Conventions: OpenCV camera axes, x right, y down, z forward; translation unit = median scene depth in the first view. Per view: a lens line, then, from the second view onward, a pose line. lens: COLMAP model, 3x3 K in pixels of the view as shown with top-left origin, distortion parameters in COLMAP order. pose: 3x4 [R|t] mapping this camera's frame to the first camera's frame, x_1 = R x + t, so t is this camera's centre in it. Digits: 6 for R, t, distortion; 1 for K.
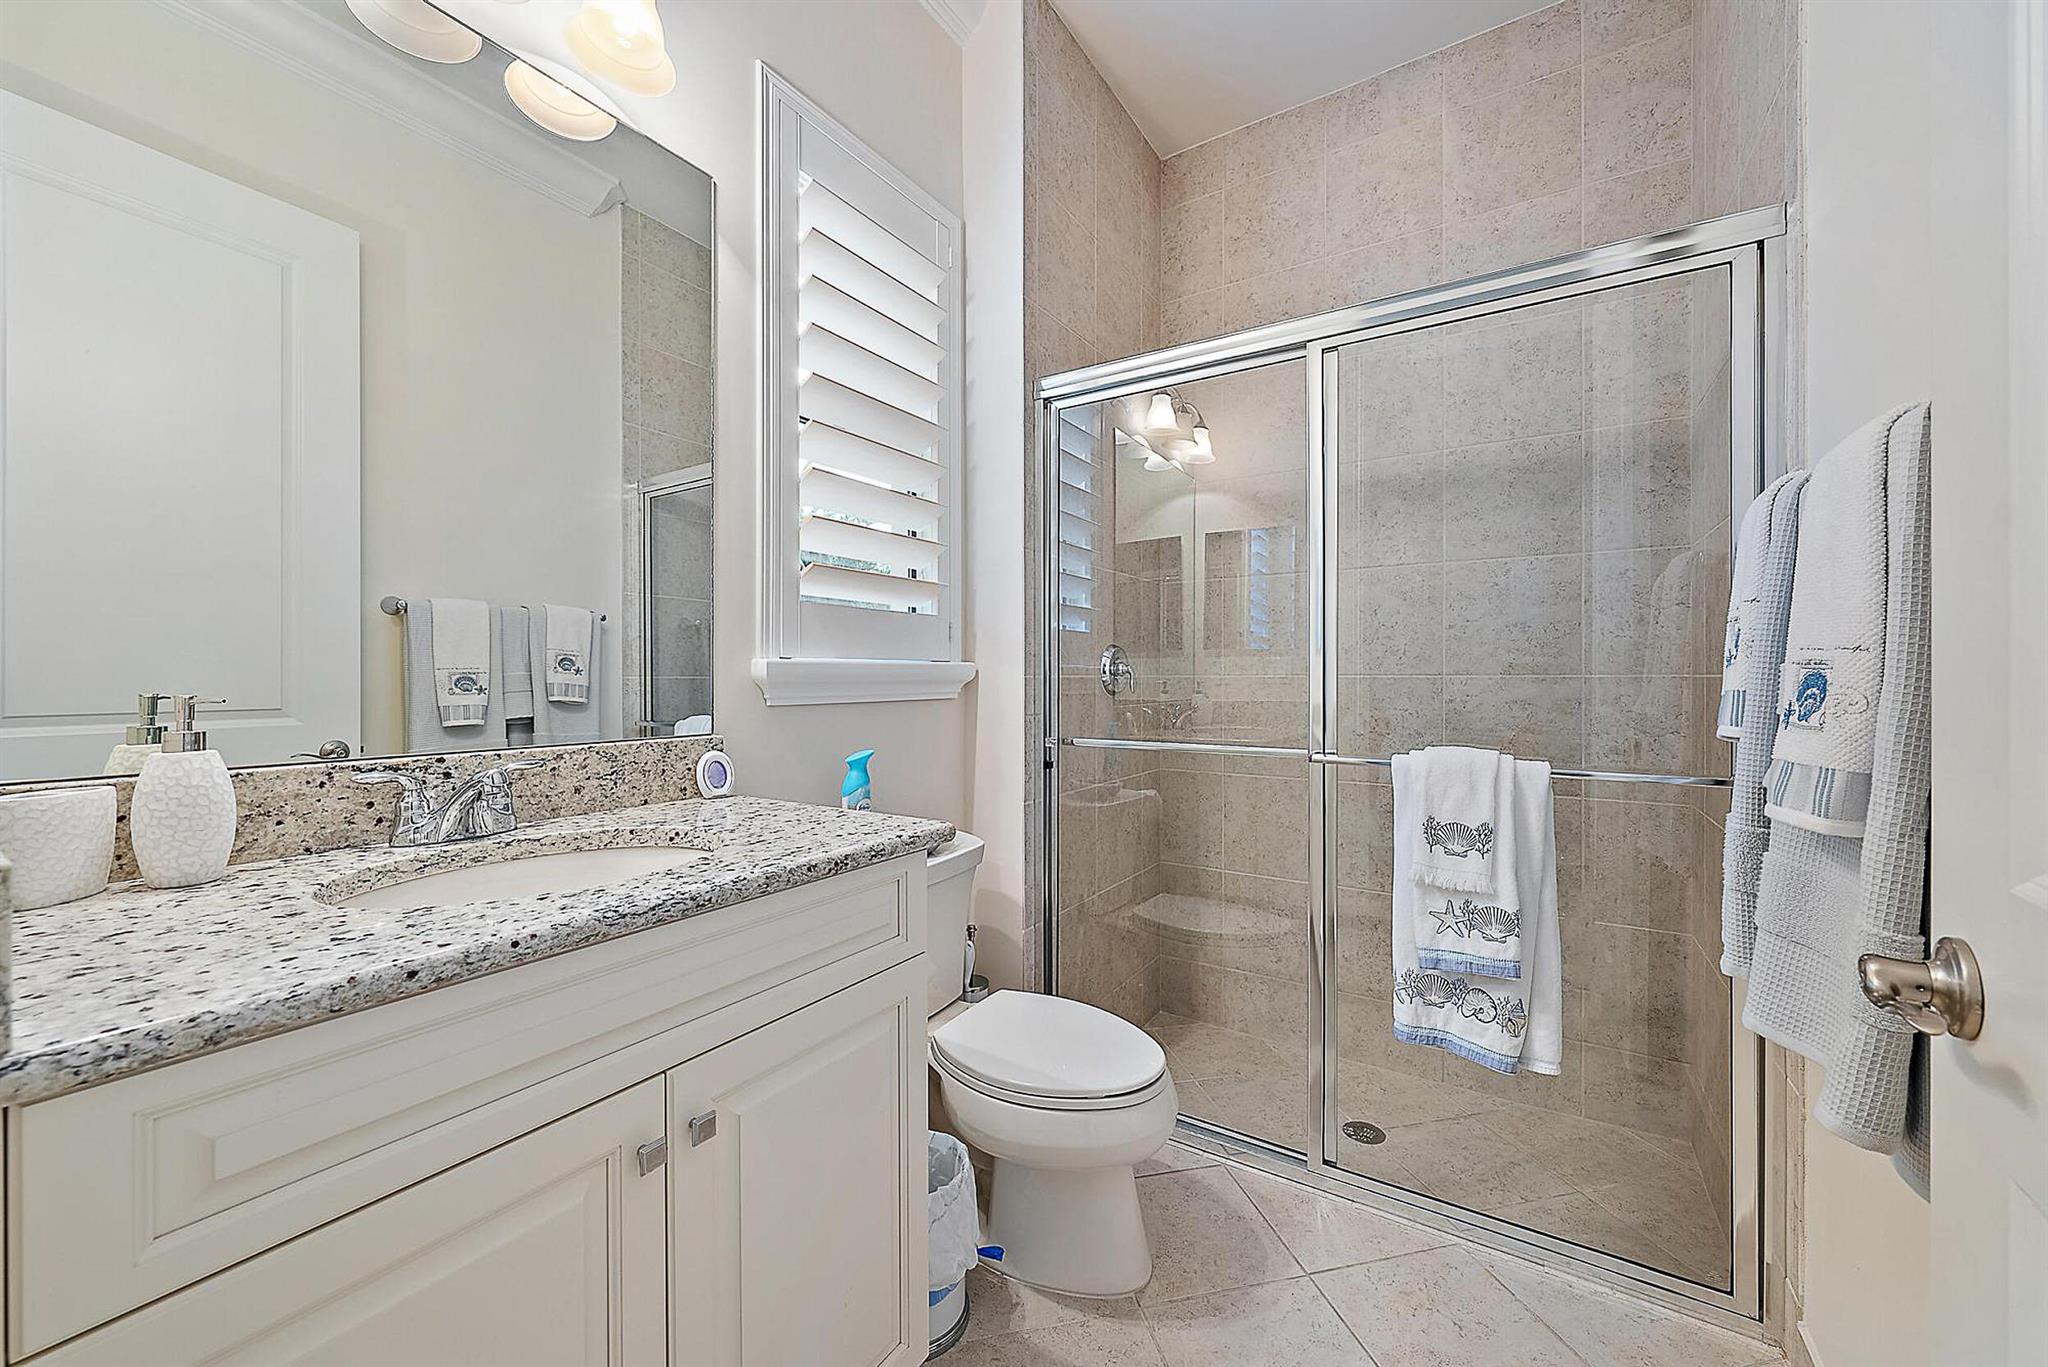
lens RADIAL K [[800.7, 0, 1026.8], [0, 800.7, 680.9], [0, 0, 1]] dist [0.000299, -0.000675]
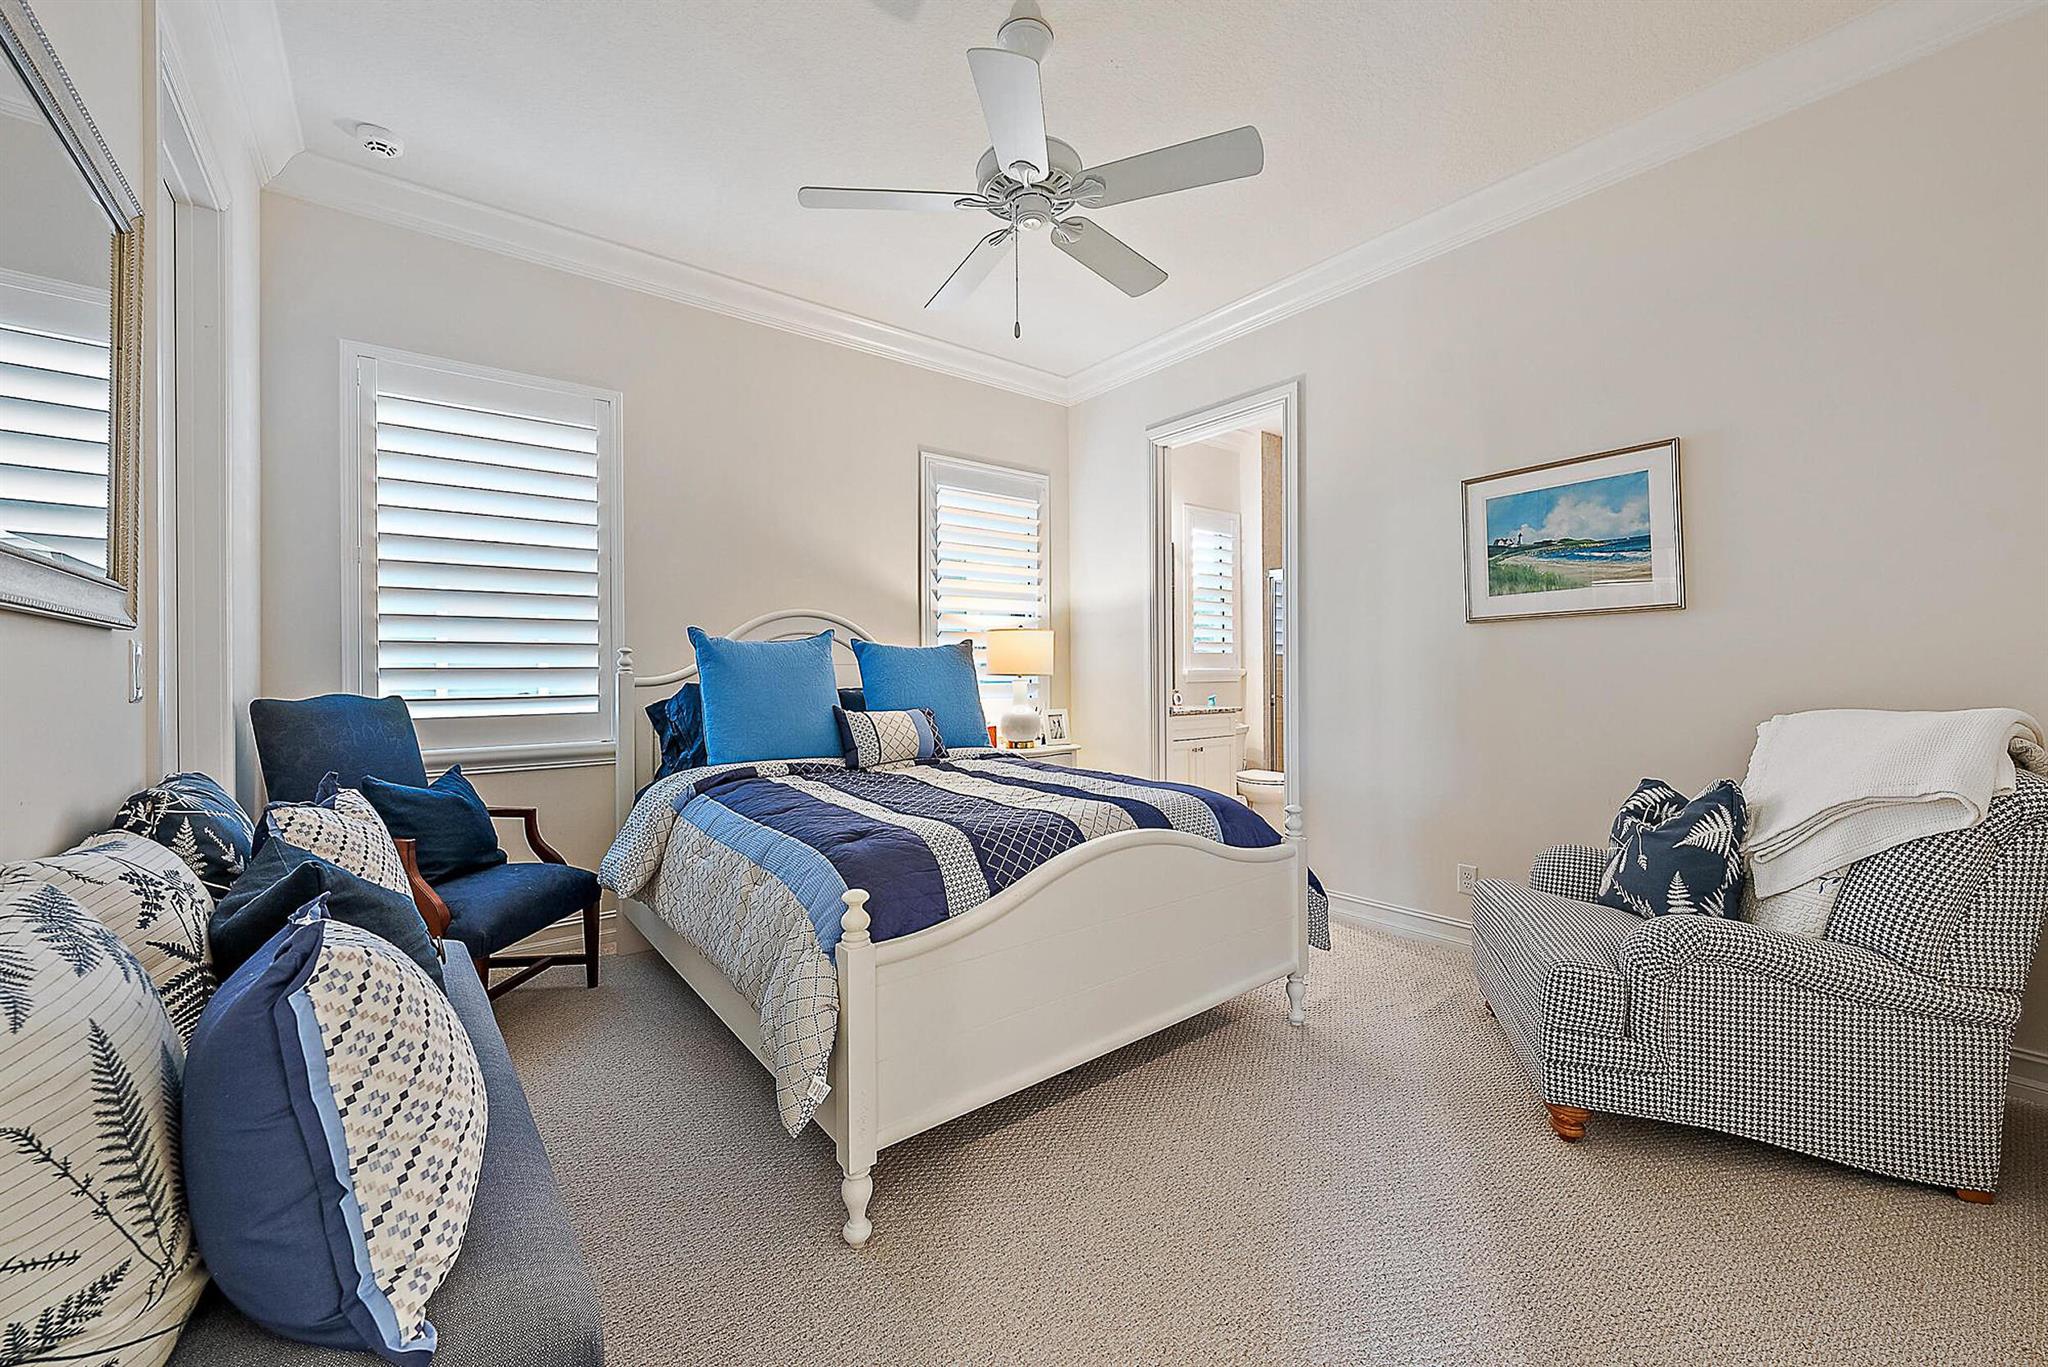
lens RADIAL K [[800.7, 0, 1024.1], [0, 800.7, 670.4], [0, 0, 1]] dist [0.000299, -0.000675]
pose [[0.952696, -0.008497, -0.303806, 0.068238], [0.004833, 0.999906, -0.012812, 0.021771], [0.303887, 0.010738, 0.952648, -2.612518]]
